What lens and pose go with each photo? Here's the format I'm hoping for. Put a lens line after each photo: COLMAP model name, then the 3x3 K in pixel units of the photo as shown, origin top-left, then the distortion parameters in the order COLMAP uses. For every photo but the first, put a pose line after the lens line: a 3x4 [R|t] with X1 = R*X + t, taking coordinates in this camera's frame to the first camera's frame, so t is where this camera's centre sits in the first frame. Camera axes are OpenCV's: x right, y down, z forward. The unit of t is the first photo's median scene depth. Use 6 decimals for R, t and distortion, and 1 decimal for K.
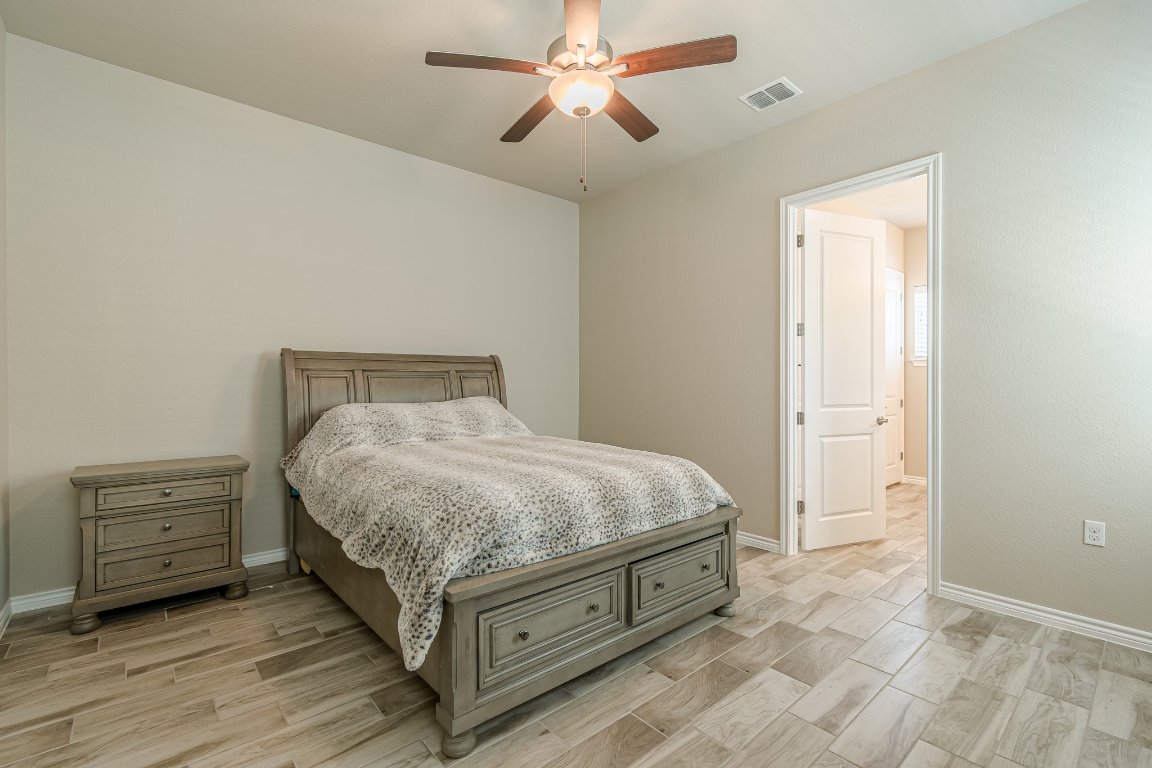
lens RADIAL K [[512.0, 0, 583.4], [0, 512.0, 379.7], [0, 0, 1]] dist [0.001352, -0.000297]
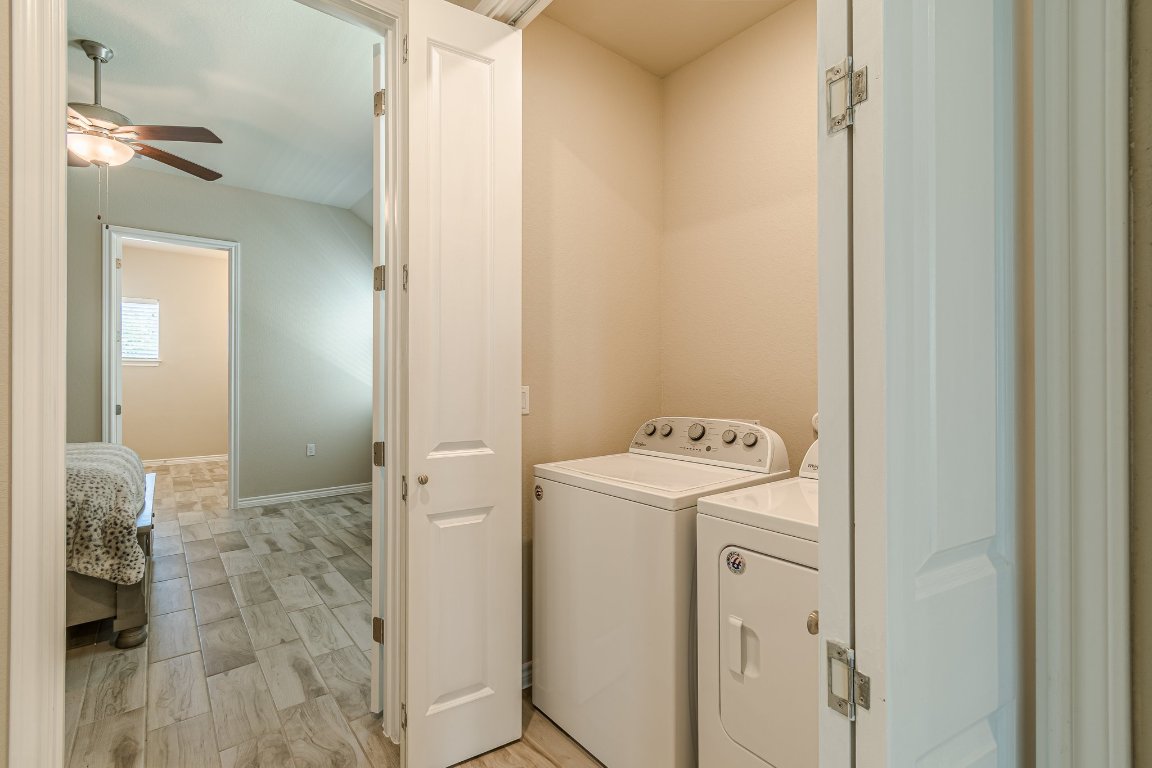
lens RADIAL K [[512.0, 0, 583.4], [0, 512.0, 379.7], [0, 0, 1]] dist [0.001352, -0.000297]
pose [[0.011956, -0.001282, 0.999928, -1.136429], [-0.002249, 0.999997, 0.001309, -0.001090], [-0.999926, -0.002264, 0.011953, -0.170668]]
